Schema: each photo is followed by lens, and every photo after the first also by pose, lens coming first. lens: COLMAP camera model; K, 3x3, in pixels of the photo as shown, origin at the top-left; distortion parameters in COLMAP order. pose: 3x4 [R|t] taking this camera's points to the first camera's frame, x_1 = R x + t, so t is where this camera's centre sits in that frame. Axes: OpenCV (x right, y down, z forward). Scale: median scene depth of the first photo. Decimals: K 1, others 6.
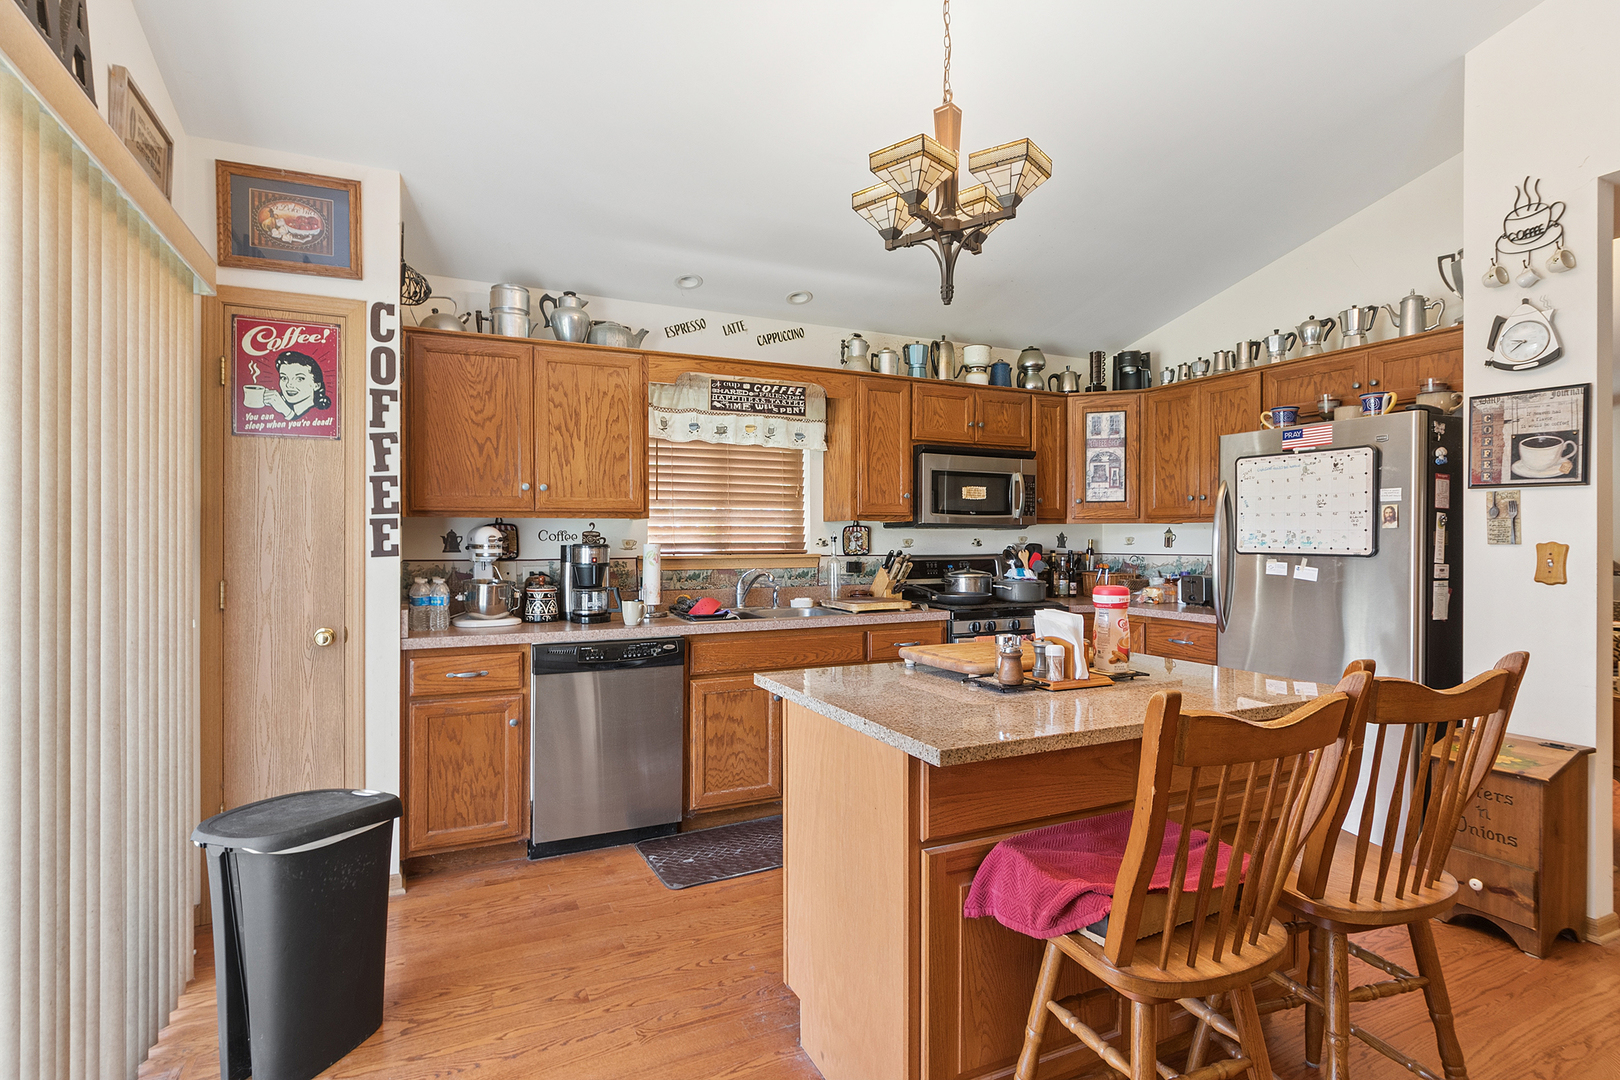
lens RADIAL K [[810.6, 0, 810.0], [0, 810.6, 540.0], [0, 0, 1]] dist [0.000501, -0.000535]
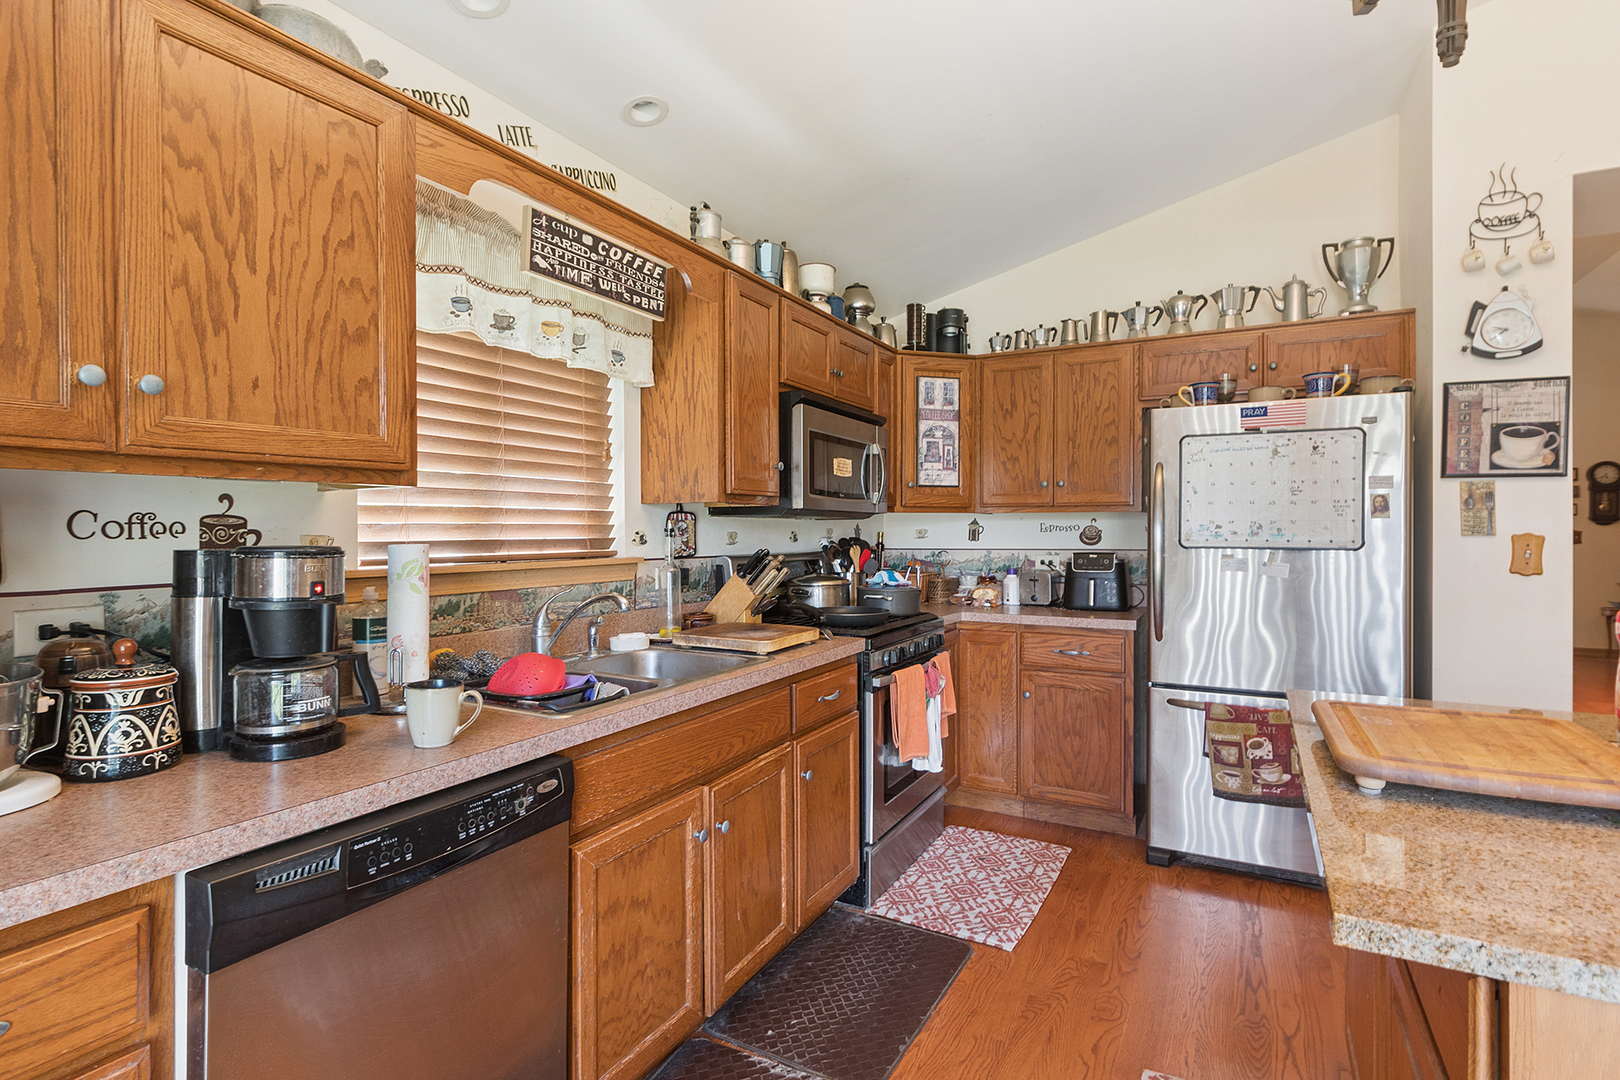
lens RADIAL K [[805.7, 0, 804.2], [0, 805.7, 532.9], [0, 0, 1]] dist [-0.005245, -0.001693]
pose [[0.814071, -0.002959, 0.580757, -0.286877], [0.003221, 0.999995, 0.000580, -0.001024], [-0.580756, 0.001398, 0.814077, 0.535372]]
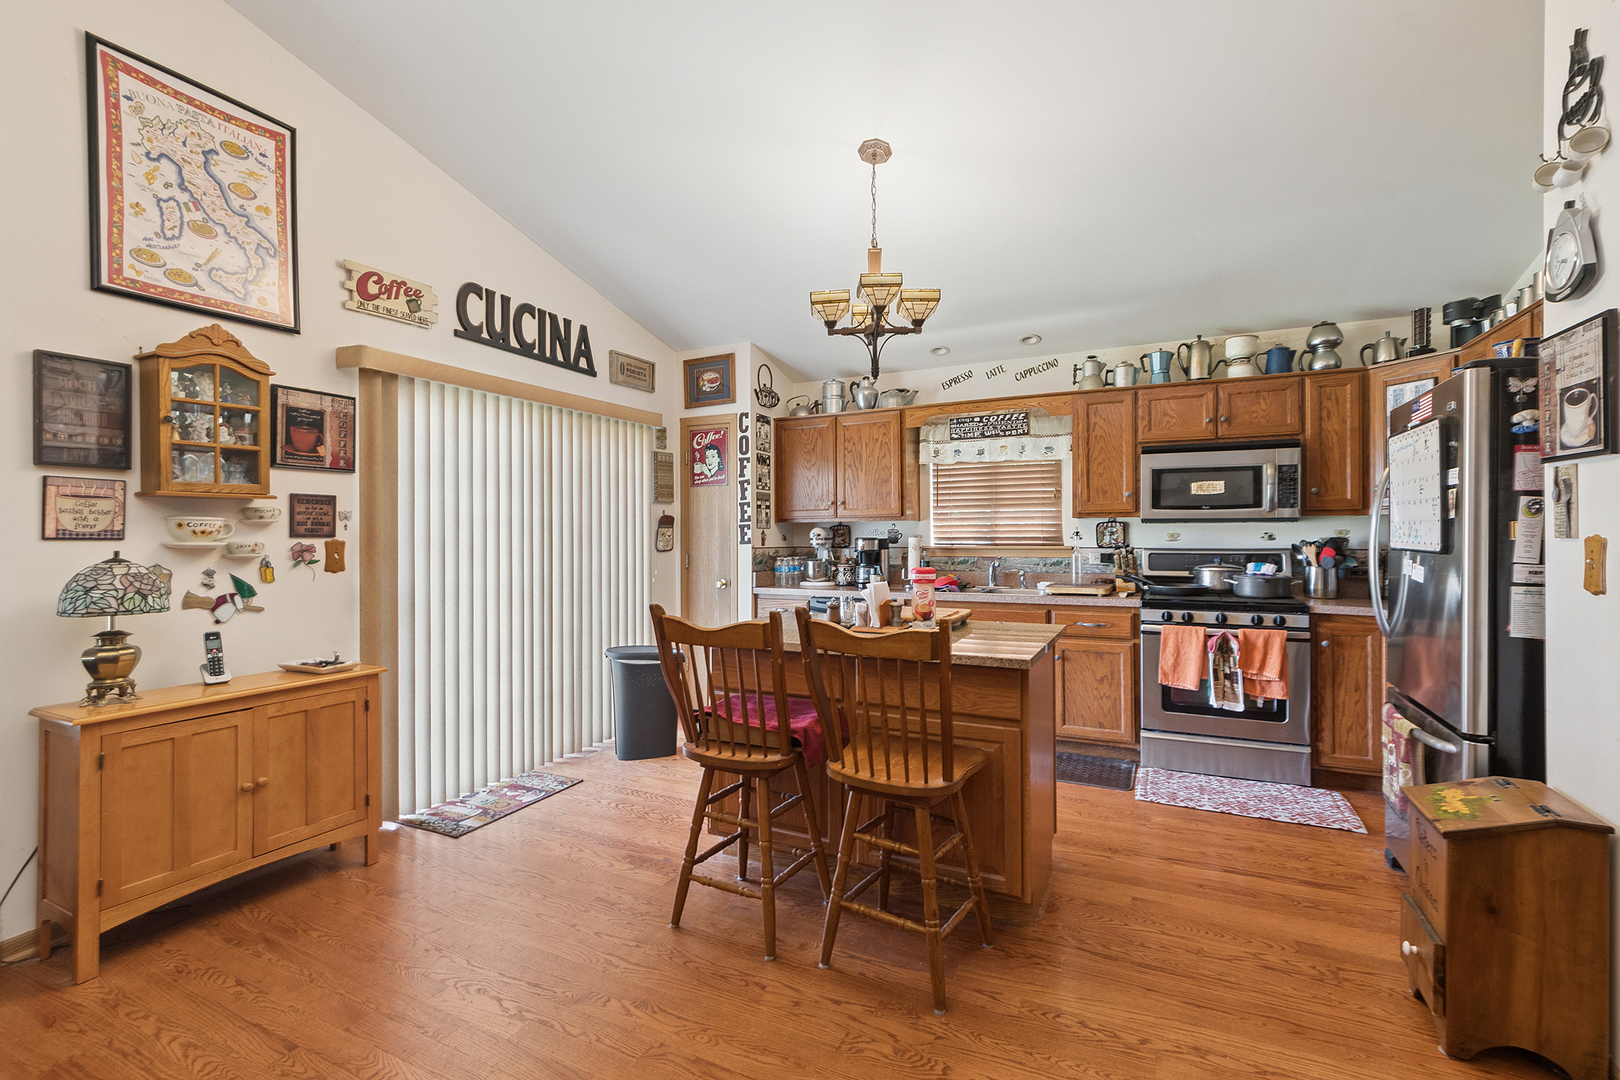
lens RADIAL K [[727.0, 0, 794.8], [0, 727.0, 537.7], [0, 0, 1]] dist [-0.001311, -0.000372]
pose [[0.604381, 0.000294, -0.796695, 0.746175], [0.003418, 0.999990, 0.002962, 0.000193], [0.796688, -0.004513, 0.604374, 0.041816]]
